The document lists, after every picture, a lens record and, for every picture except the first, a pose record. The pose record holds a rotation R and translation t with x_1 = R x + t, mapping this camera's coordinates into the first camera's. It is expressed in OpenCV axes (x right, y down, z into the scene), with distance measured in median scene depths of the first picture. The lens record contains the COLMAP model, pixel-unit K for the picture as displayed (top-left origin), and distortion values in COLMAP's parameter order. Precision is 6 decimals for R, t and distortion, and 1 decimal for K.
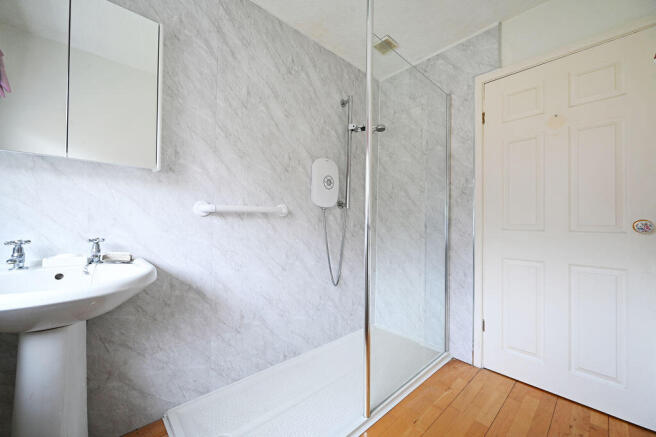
lens RADIAL K [[256.2, 0, 328.0], [0, 256.2, 218.5], [0, 0, 1]] dist [0.000407, -0.000024]
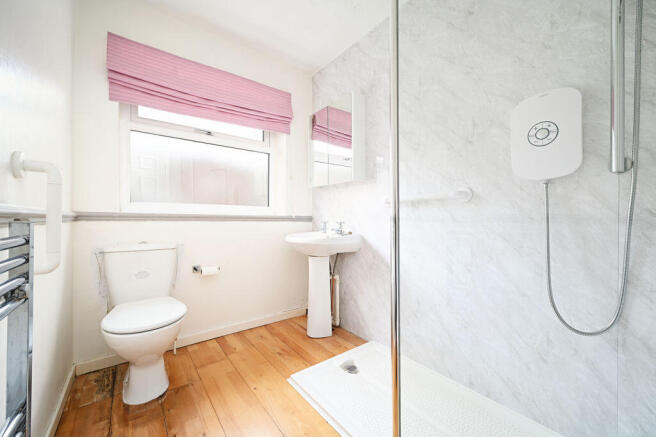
lens RADIAL K [[256.2, 0, 328.0], [0, 256.2, 218.5], [0, 0, 1]] dist [0.000407, -0.000024]
pose [[-0.080969, -0.014845, -0.996606, 0.655001], [0.008852, 0.999839, -0.015612, 0.051192], [0.996677, -0.010086, -0.080824, 0.648558]]
